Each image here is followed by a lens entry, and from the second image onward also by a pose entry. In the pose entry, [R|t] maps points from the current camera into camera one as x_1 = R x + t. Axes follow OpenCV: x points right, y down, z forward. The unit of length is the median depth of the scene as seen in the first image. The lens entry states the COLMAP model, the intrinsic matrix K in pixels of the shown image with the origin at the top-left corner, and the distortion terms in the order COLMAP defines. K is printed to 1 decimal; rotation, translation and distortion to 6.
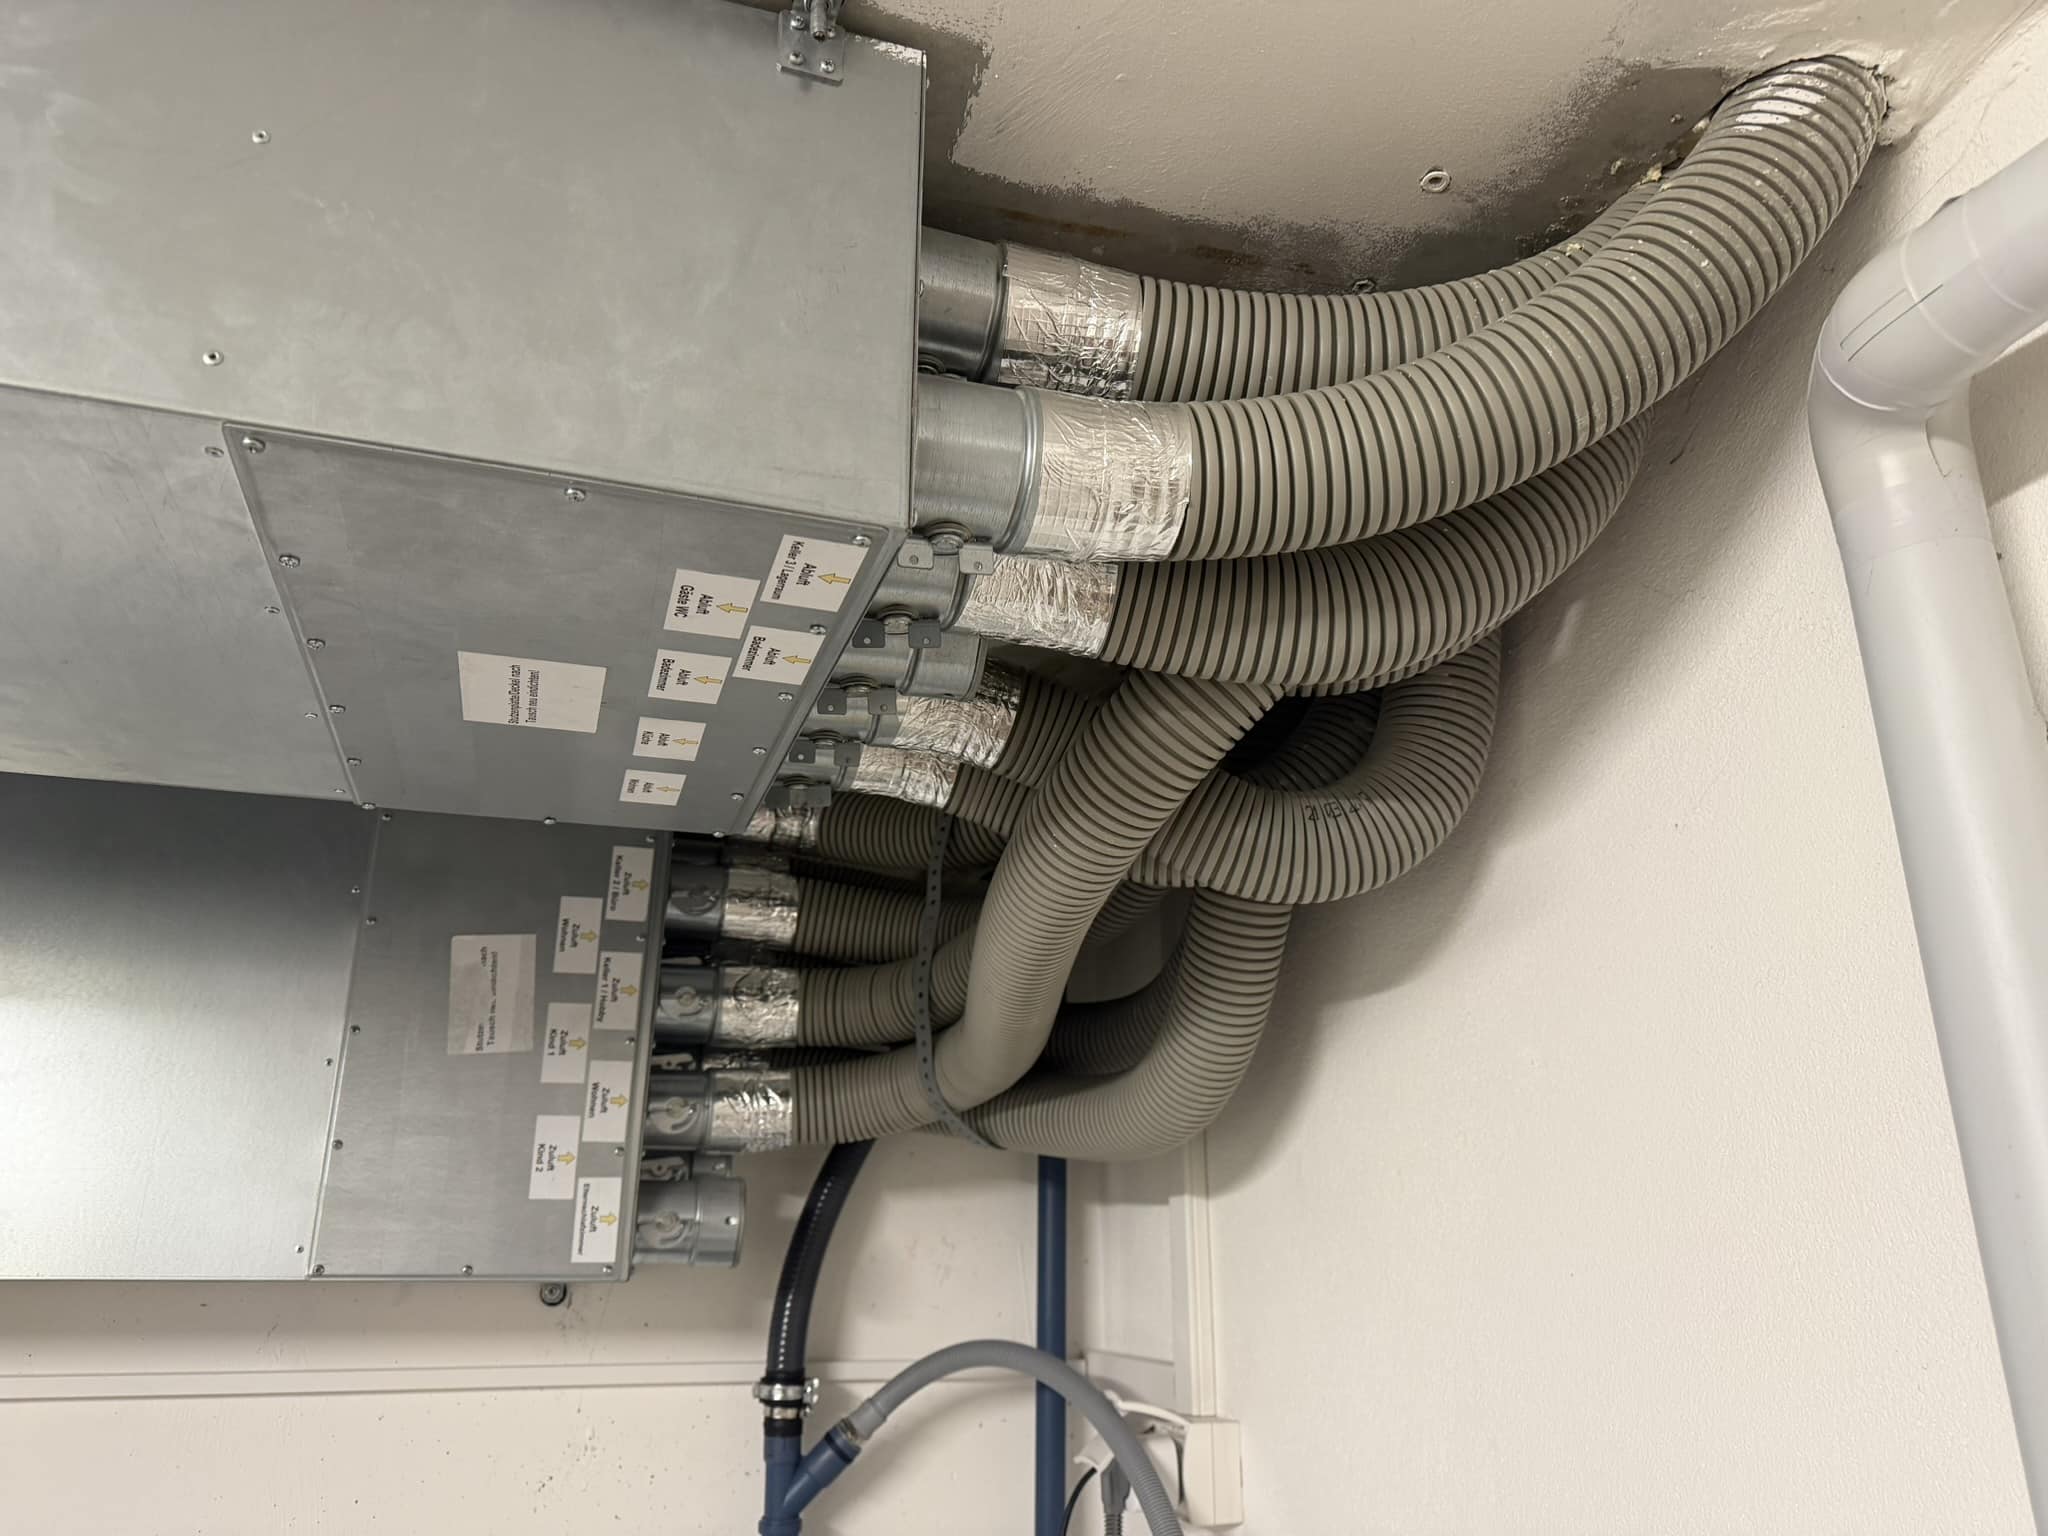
lens RADIAL K [[1485.7, 0, 1057.6], [0, 1485.7, 741.3], [0, 0, 1]] dist [0.063738, -0.082479]
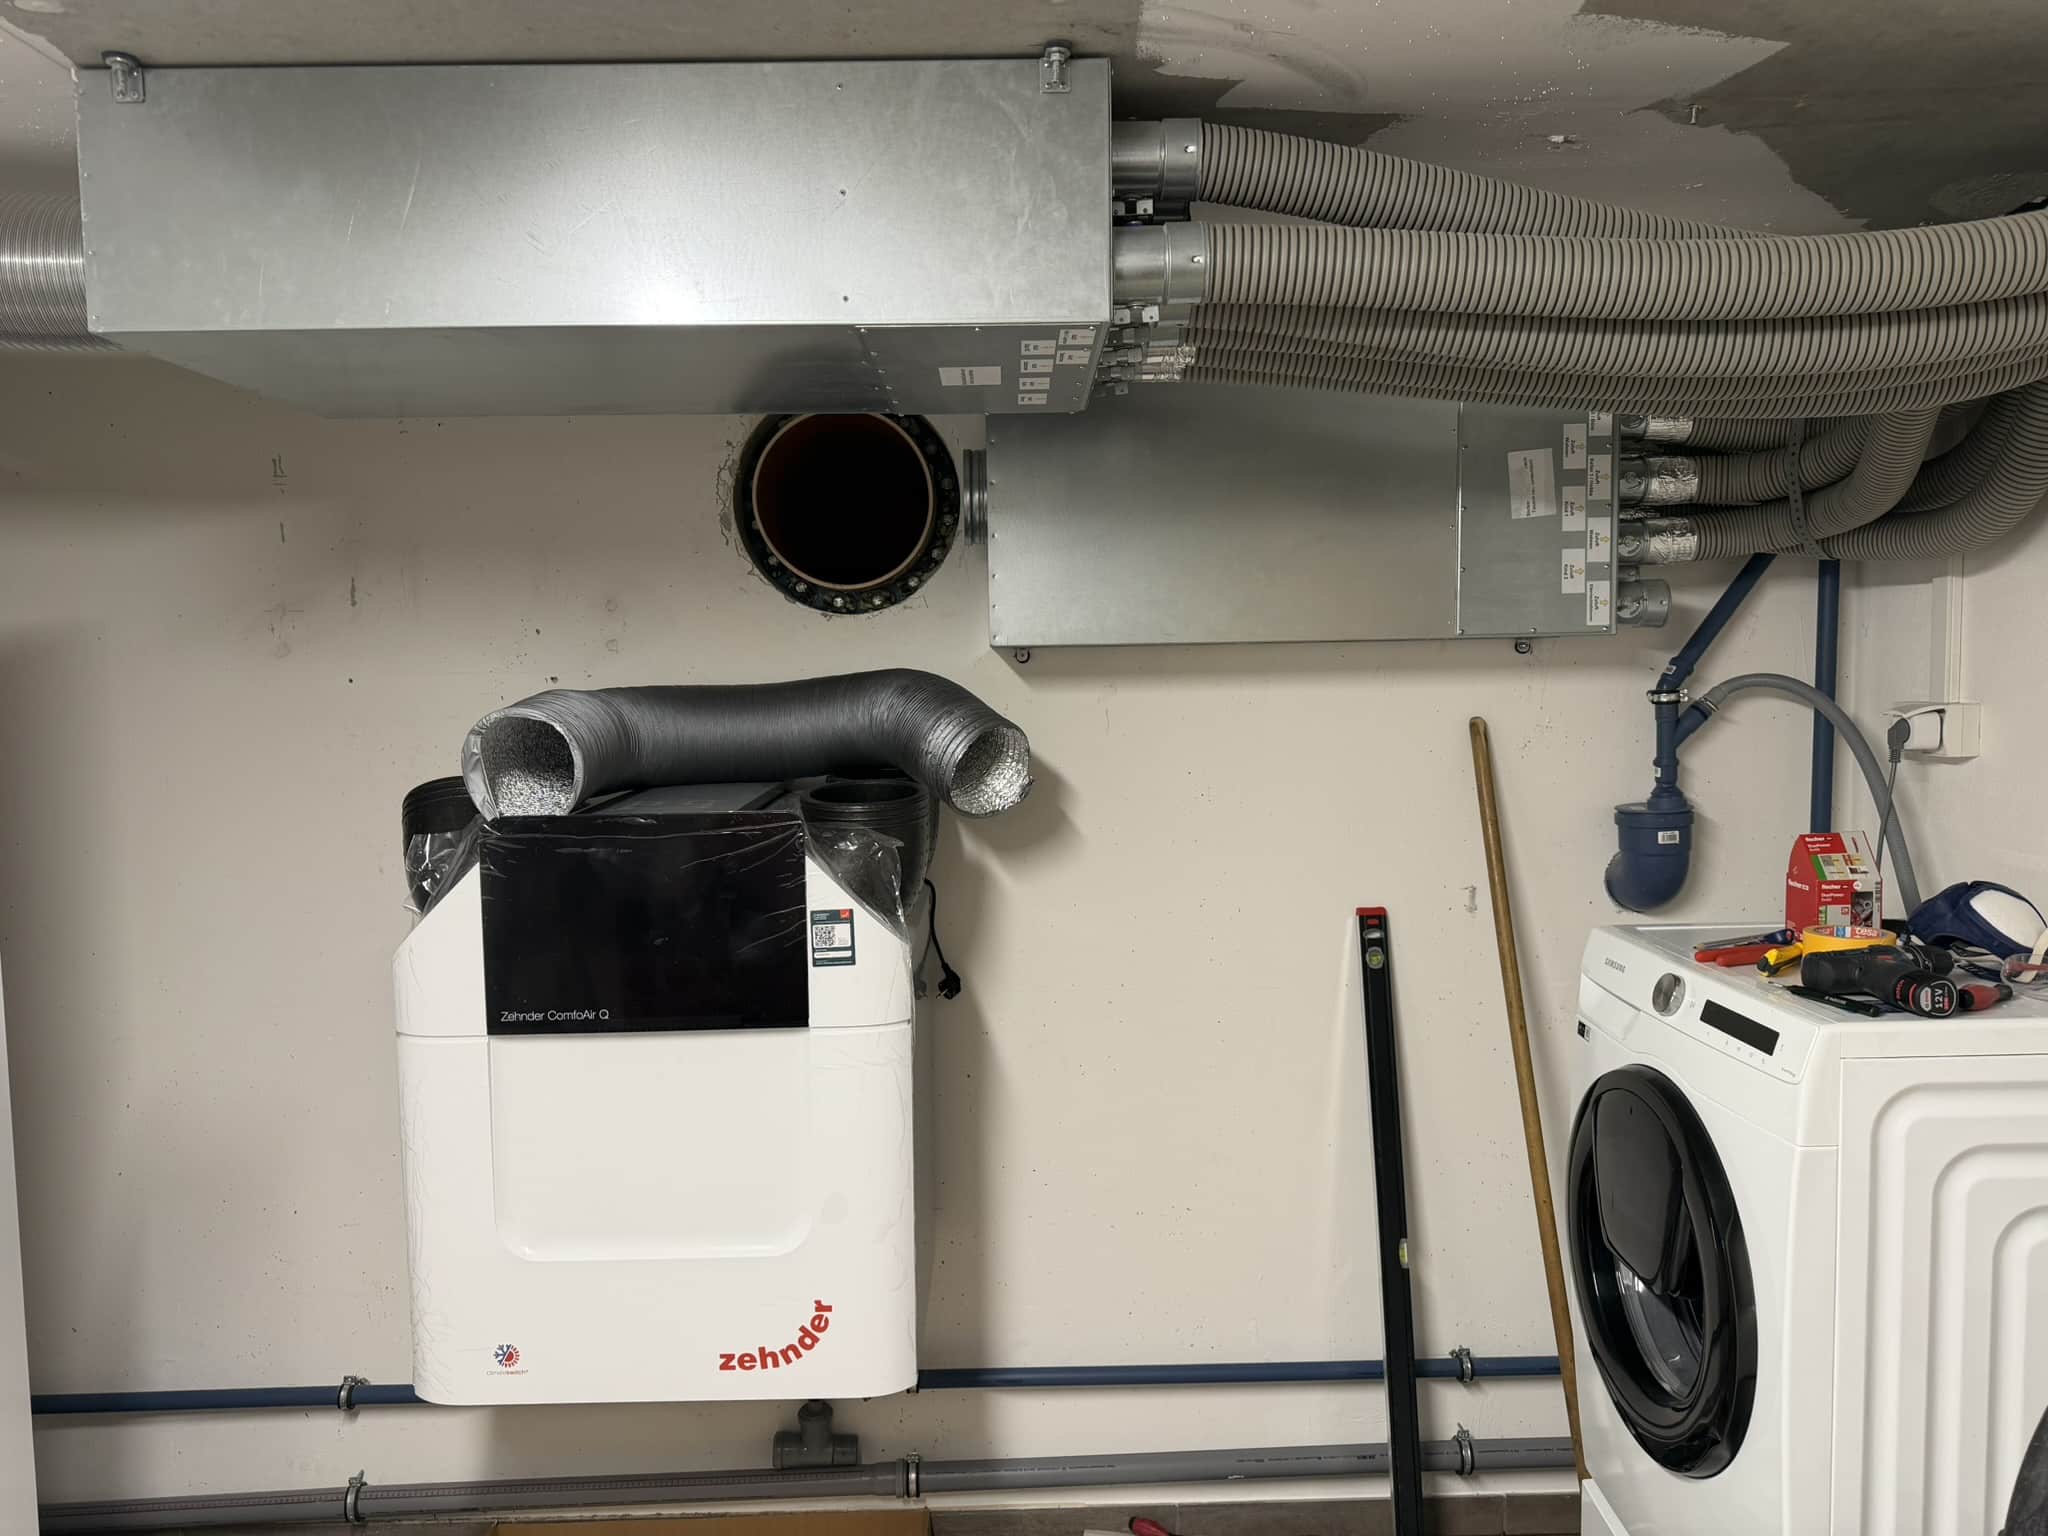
lens RADIAL K [[1445.3, 0, 1024.0], [0, 1445.3, 768.0], [0, 0, 1]] dist [0.048990, -0.064589]
pose [[0.951649, 0.005619, -0.307137, -0.411629], [0.115996, 0.919239, 0.376223, -0.238048], [0.284446, -0.393659, 0.874141, -0.806363]]
